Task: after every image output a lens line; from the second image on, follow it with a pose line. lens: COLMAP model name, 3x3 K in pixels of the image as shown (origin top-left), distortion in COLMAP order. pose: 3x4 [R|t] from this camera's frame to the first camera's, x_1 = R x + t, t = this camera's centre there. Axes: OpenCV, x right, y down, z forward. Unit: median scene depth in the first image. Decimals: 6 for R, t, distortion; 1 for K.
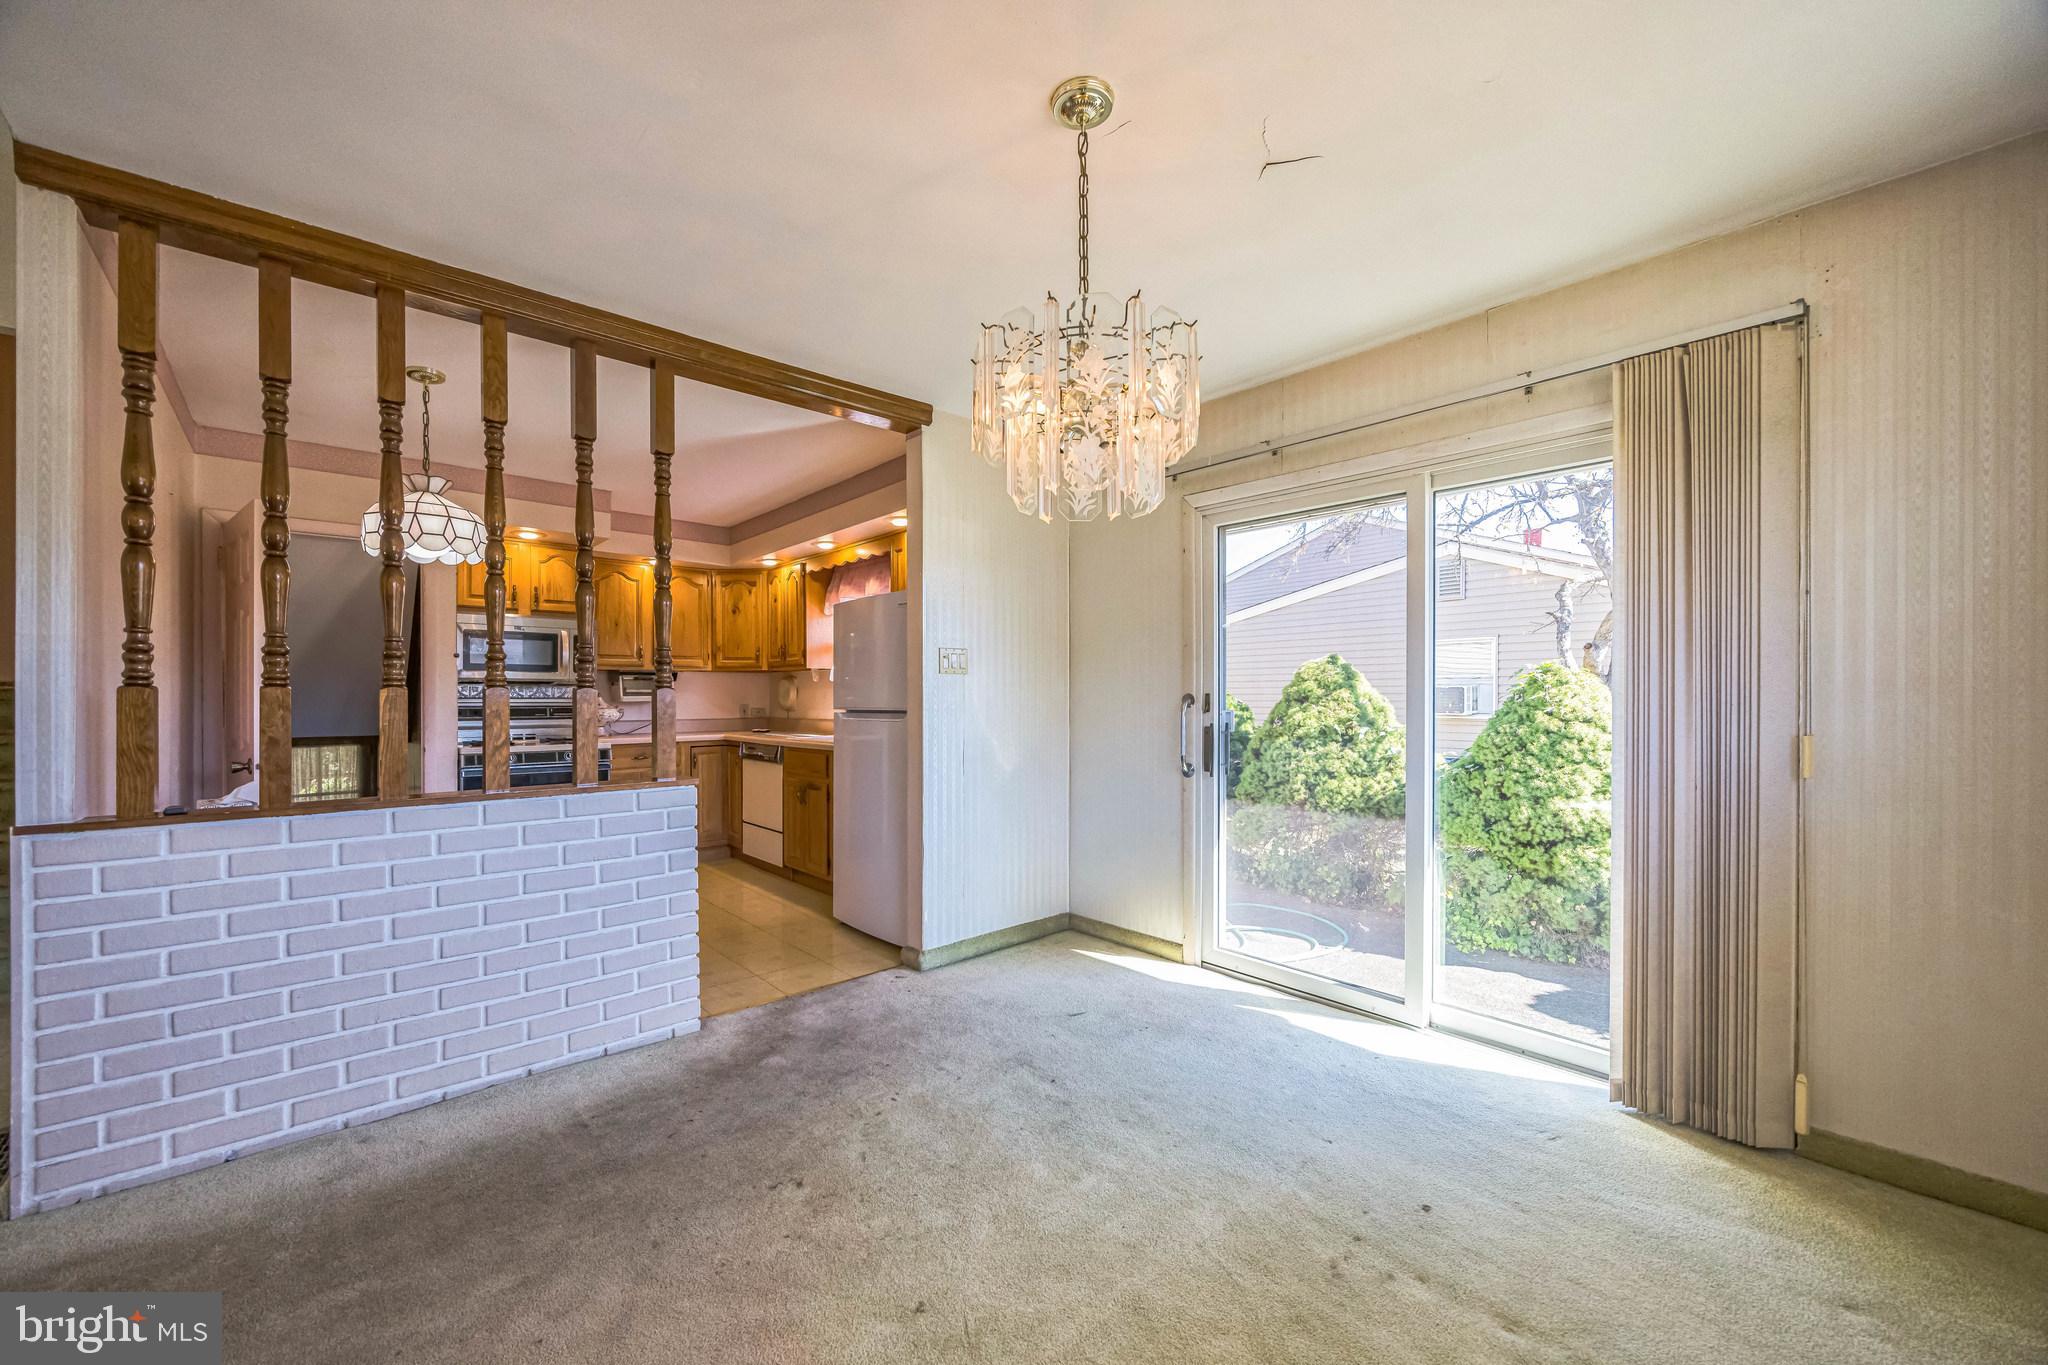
lens RADIAL K [[777.3, 0, 977.2], [0, 777.3, 701.1], [0, 0, 1]] dist [-0.003776, 0.000333]
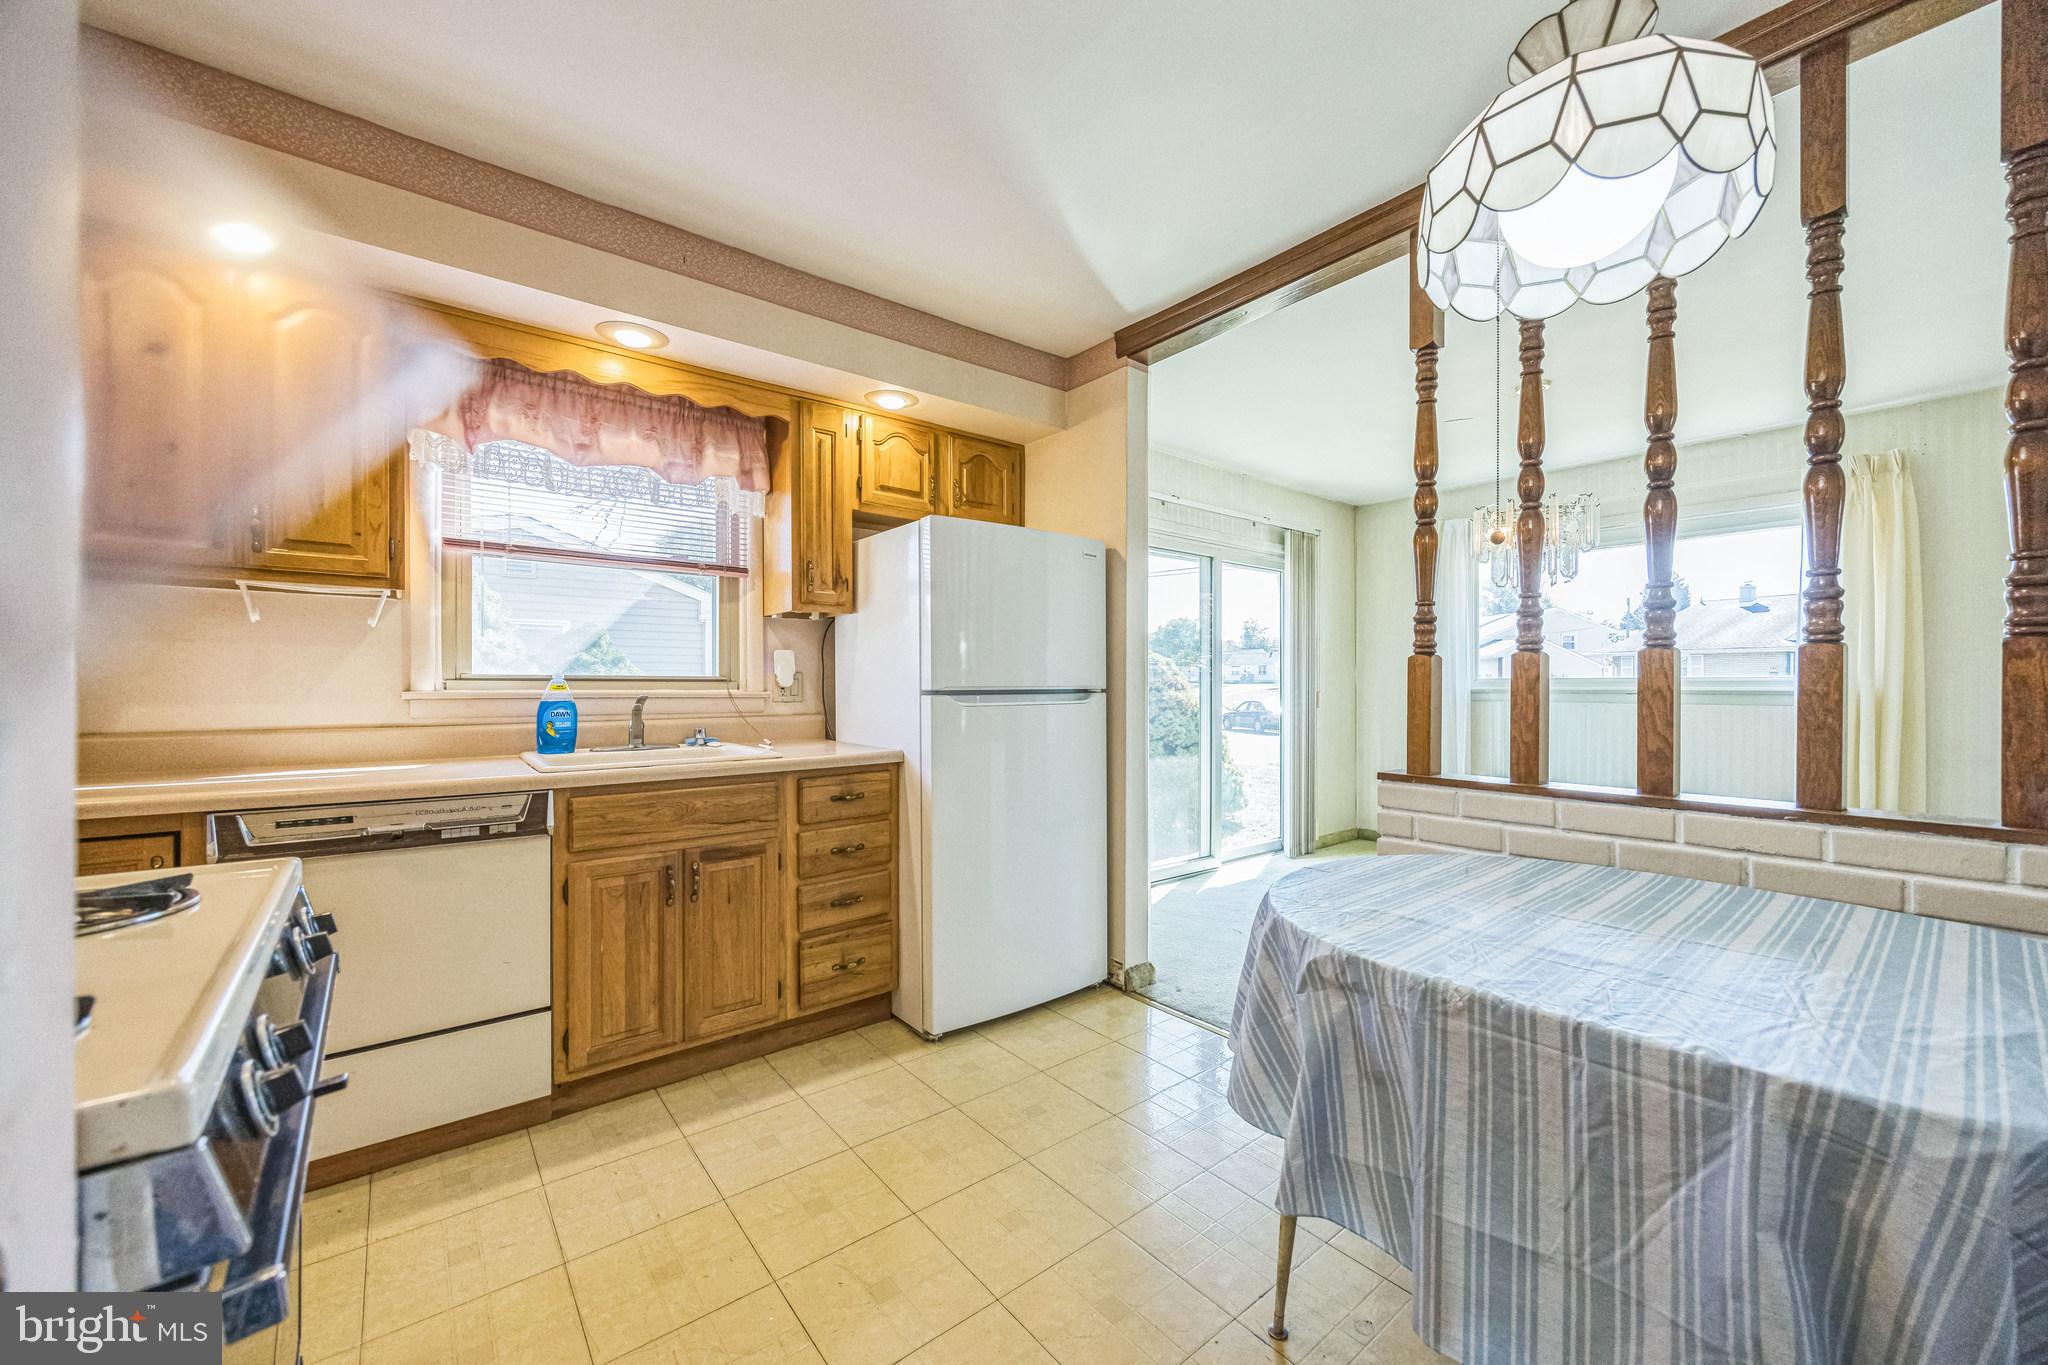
lens RADIAL K [[777.3, 0, 1030.7], [0, 777.3, 684.1], [0, 0, 1]] dist [-0.003776, 0.000333]
pose [[0.013117, -0.002436, 0.999911, -0.575344], [0.004193, 0.999988, 0.002382, 0.003777], [-0.999905, 0.004162, 0.013127, 0.667411]]
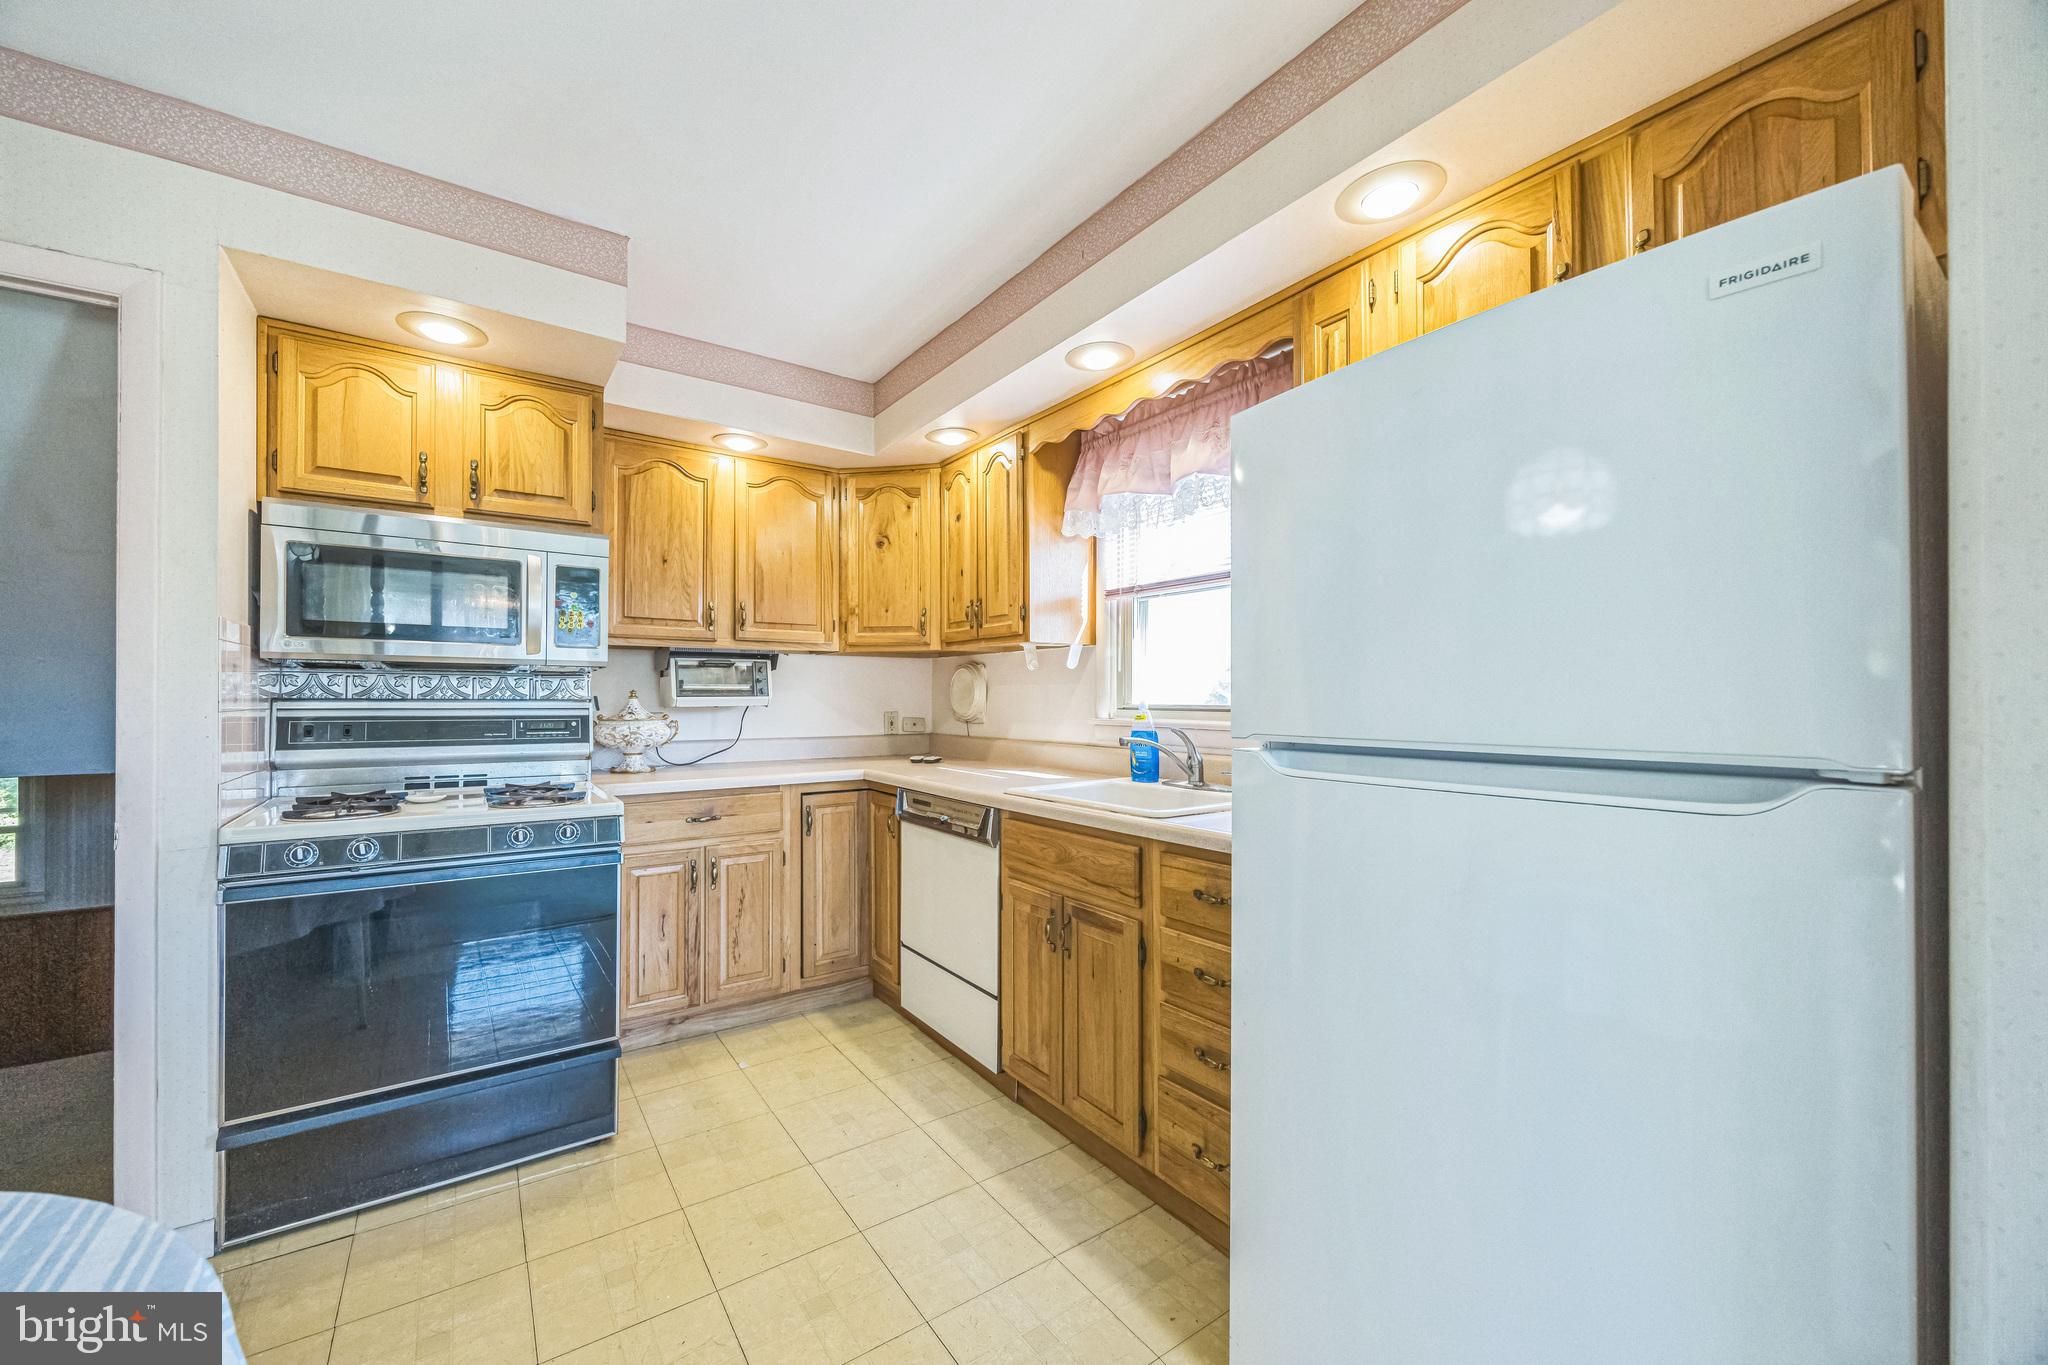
lens RADIAL K [[777.3, 0, 1030.6], [0, 777.3, 696.3], [0, 0, 1]] dist [-0.003776, 0.000333]
pose [[0.997592, 0.001603, -0.069341, -0.178211], [-0.002205, 0.999961, -0.008602, -0.002754], [0.069324, 0.008734, 0.997556, 0.486807]]
